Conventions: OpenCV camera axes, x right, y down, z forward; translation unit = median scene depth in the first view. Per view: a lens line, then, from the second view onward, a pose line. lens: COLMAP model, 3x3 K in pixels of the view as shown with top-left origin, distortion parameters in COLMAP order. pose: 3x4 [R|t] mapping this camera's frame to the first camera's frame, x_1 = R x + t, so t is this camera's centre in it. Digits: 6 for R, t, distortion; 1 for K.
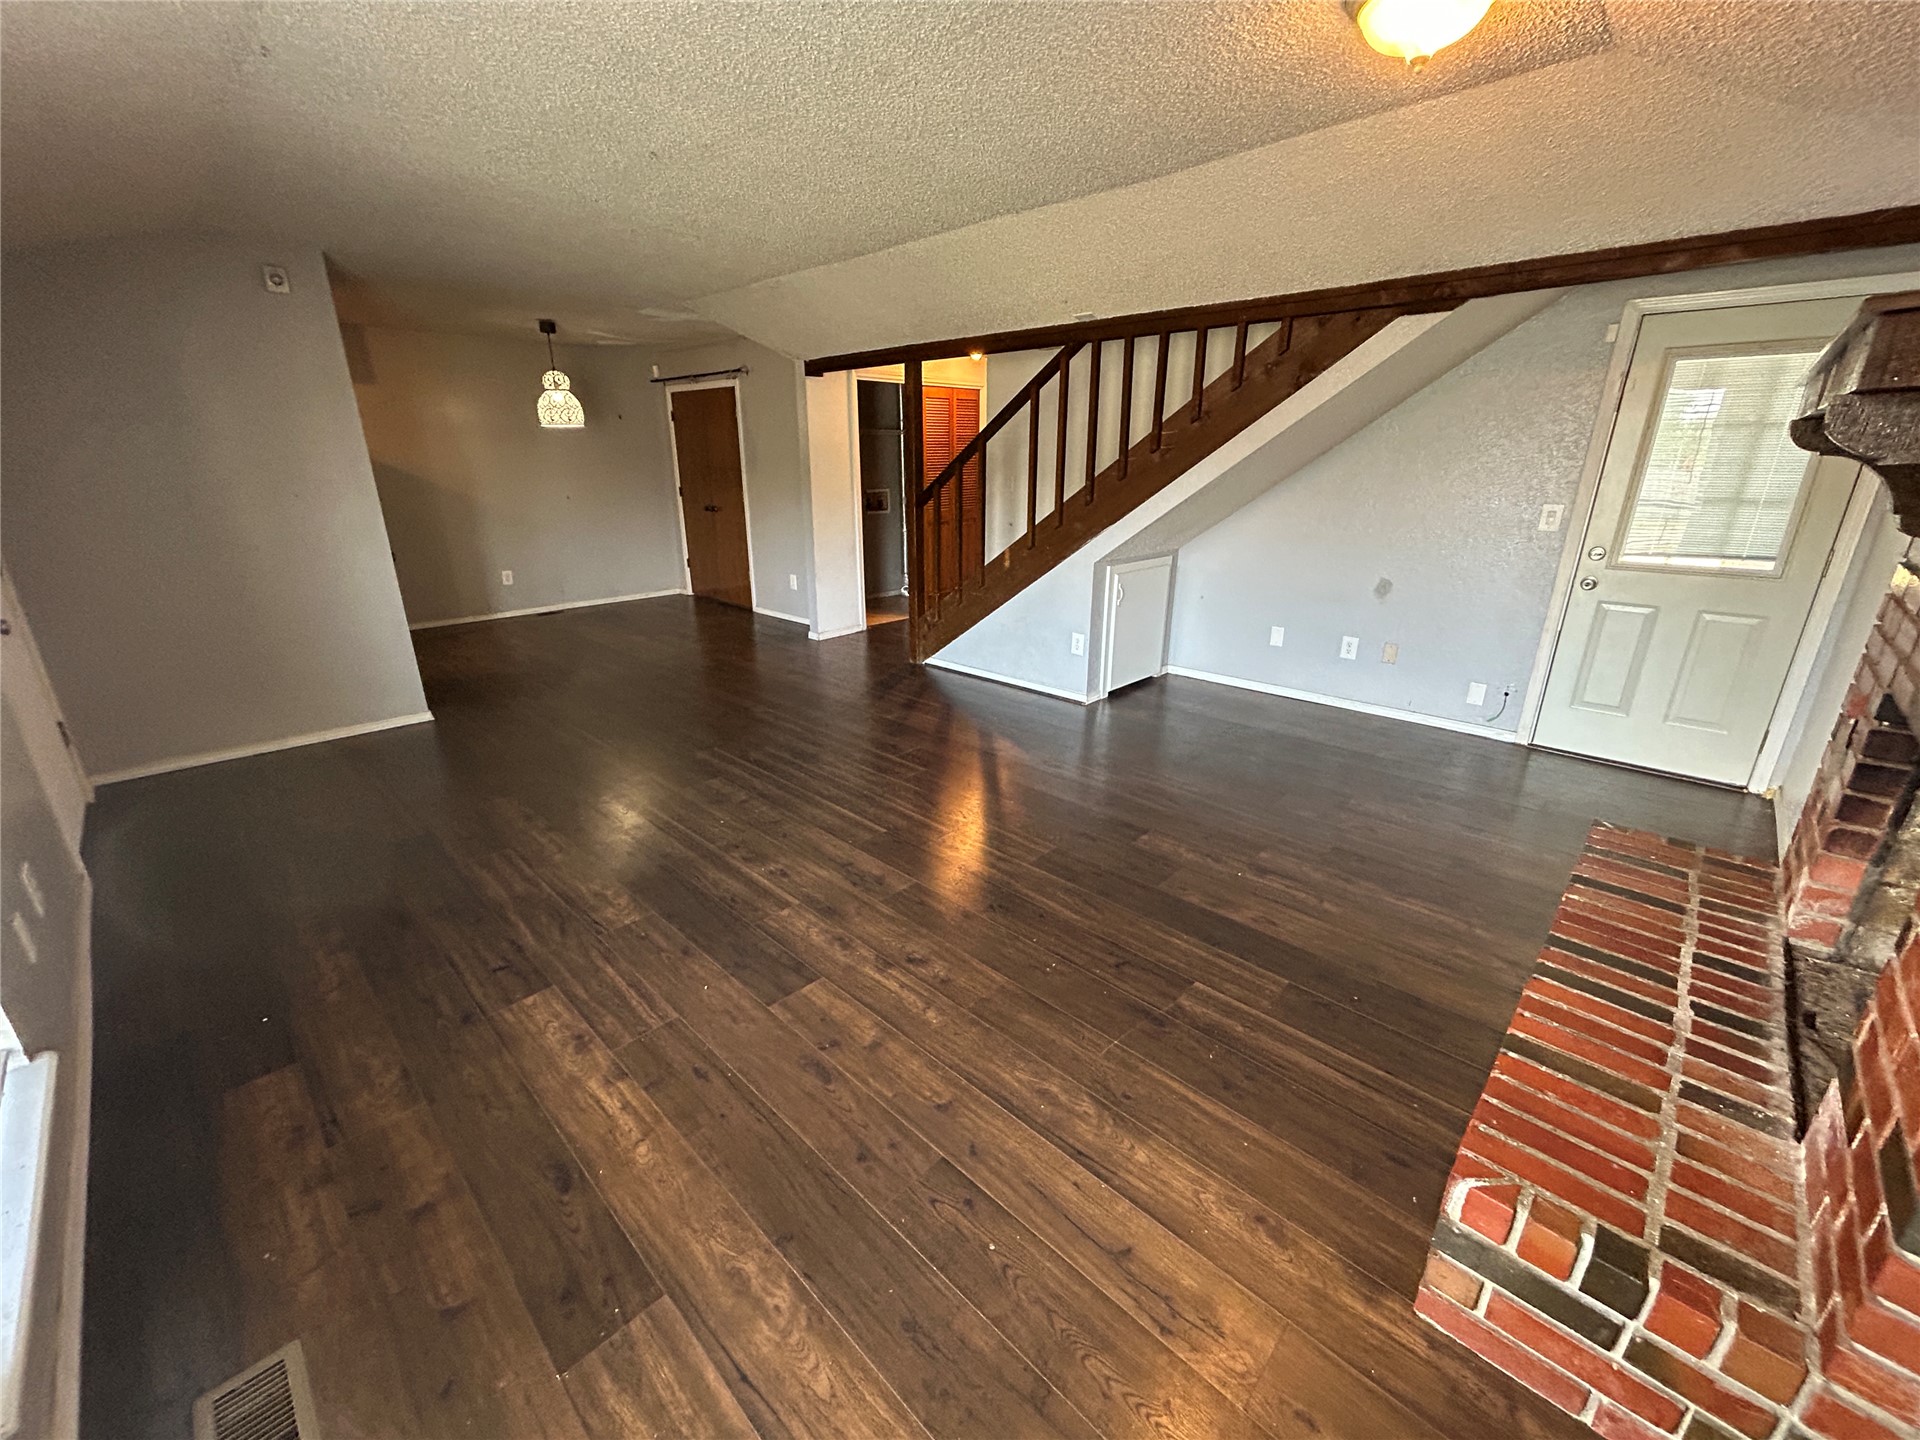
lens RADIAL K [[778.2, 0, 950.5], [0, 778.2, 720.1], [0, 0, 1]] dist [-0.001901, 0.000004]
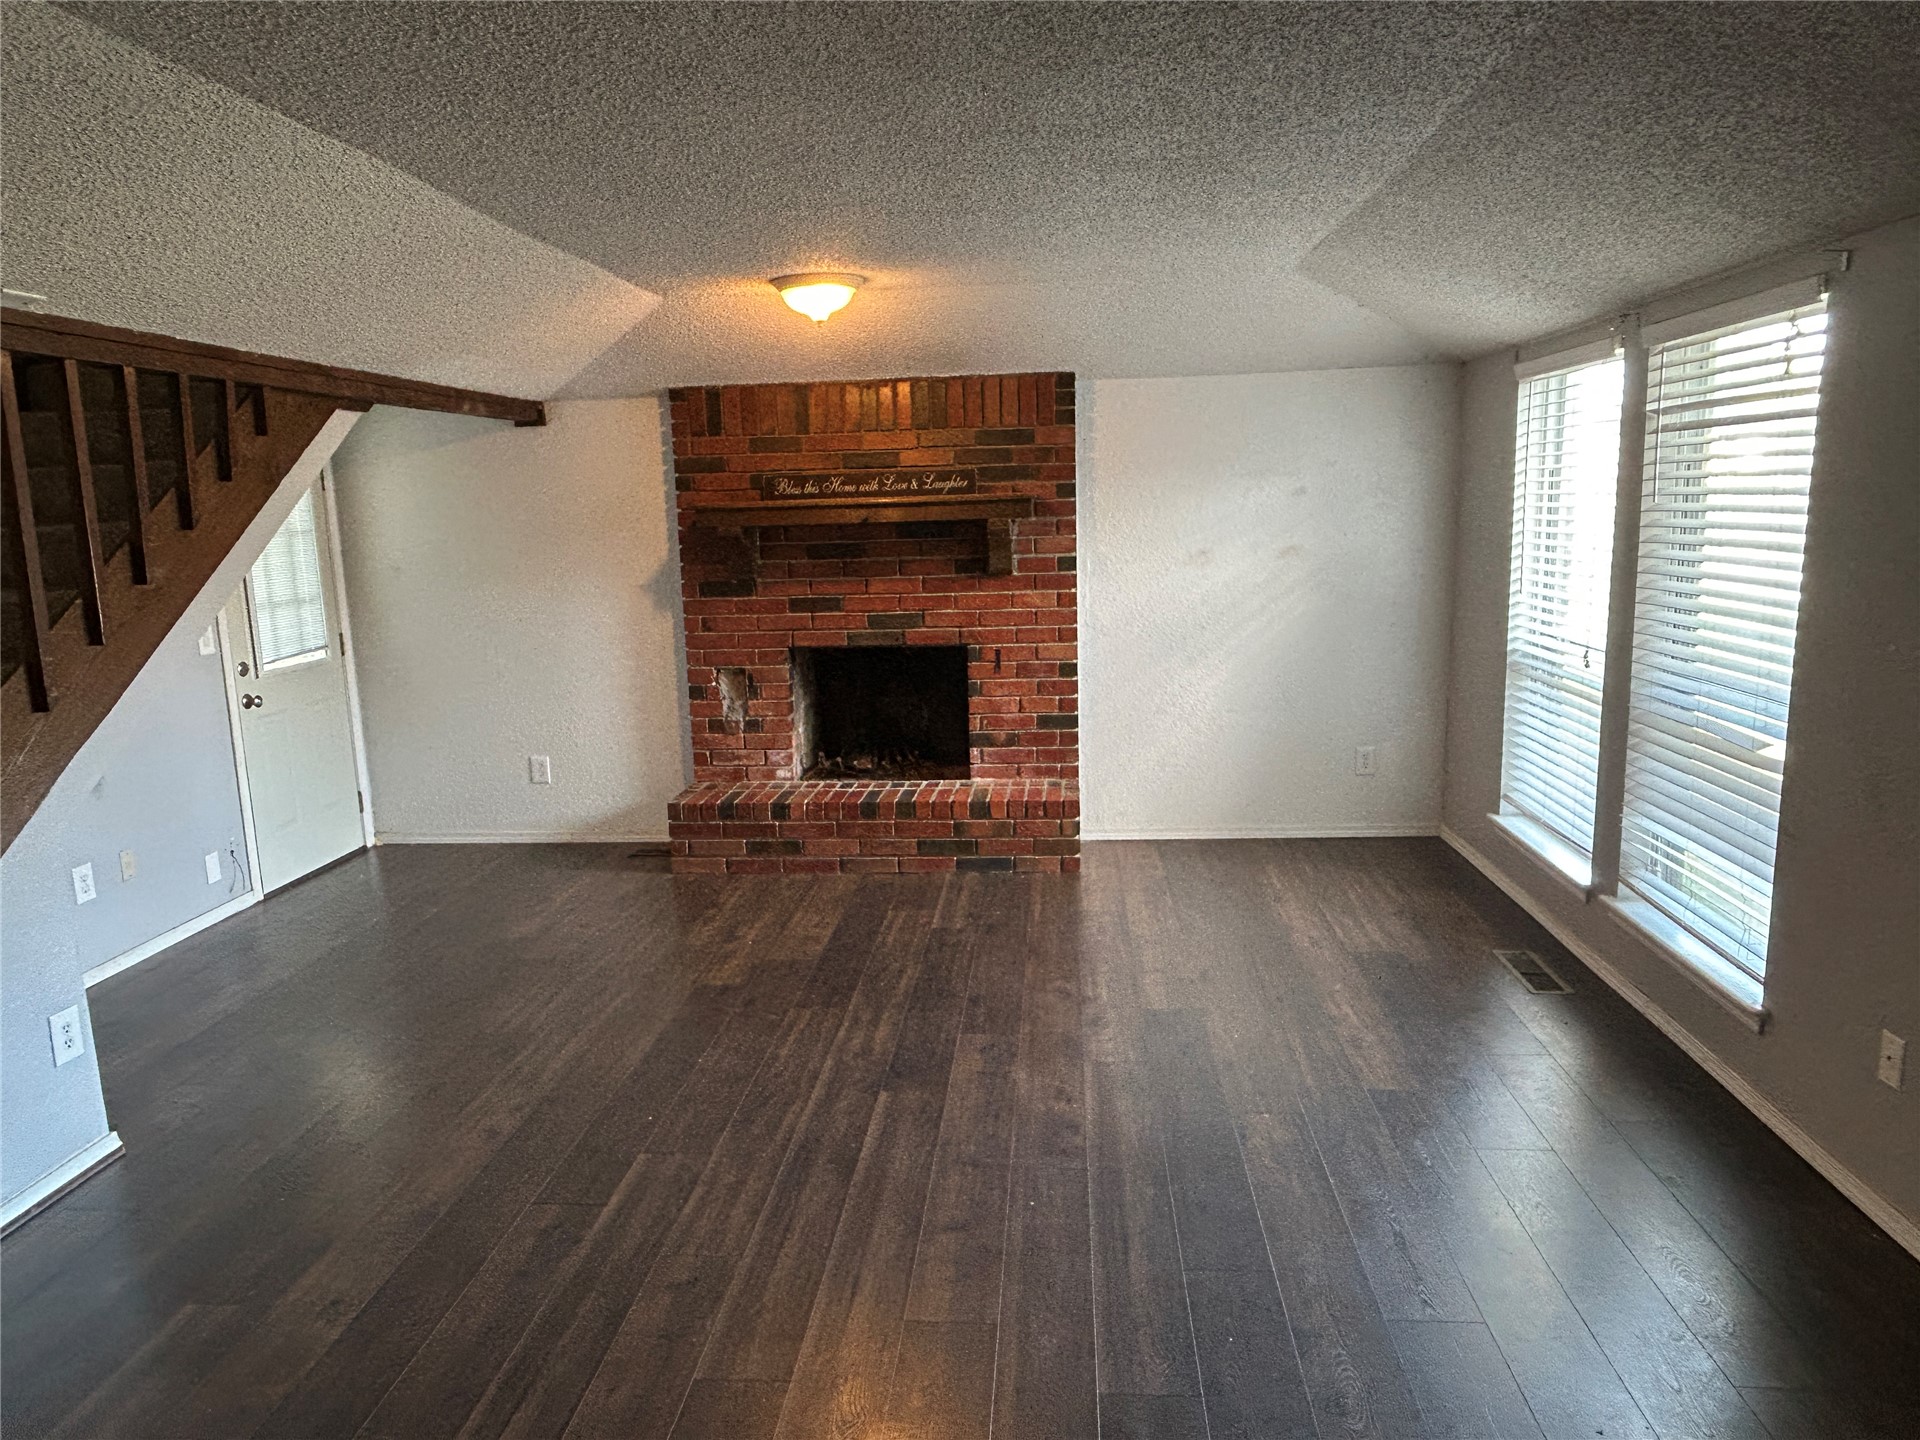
lens RADIAL K [[1232.7, 0, 956.0], [0, 1232.7, 716.9], [0, 0, 1]] dist [0.002227, -0.000106]
pose [[-0.631901, -0.108558, 0.767408, -0.942165], [0.285092, 0.888167, 0.360391, -0.532573], [-0.720710, 0.446514, -0.530285, 1.421891]]
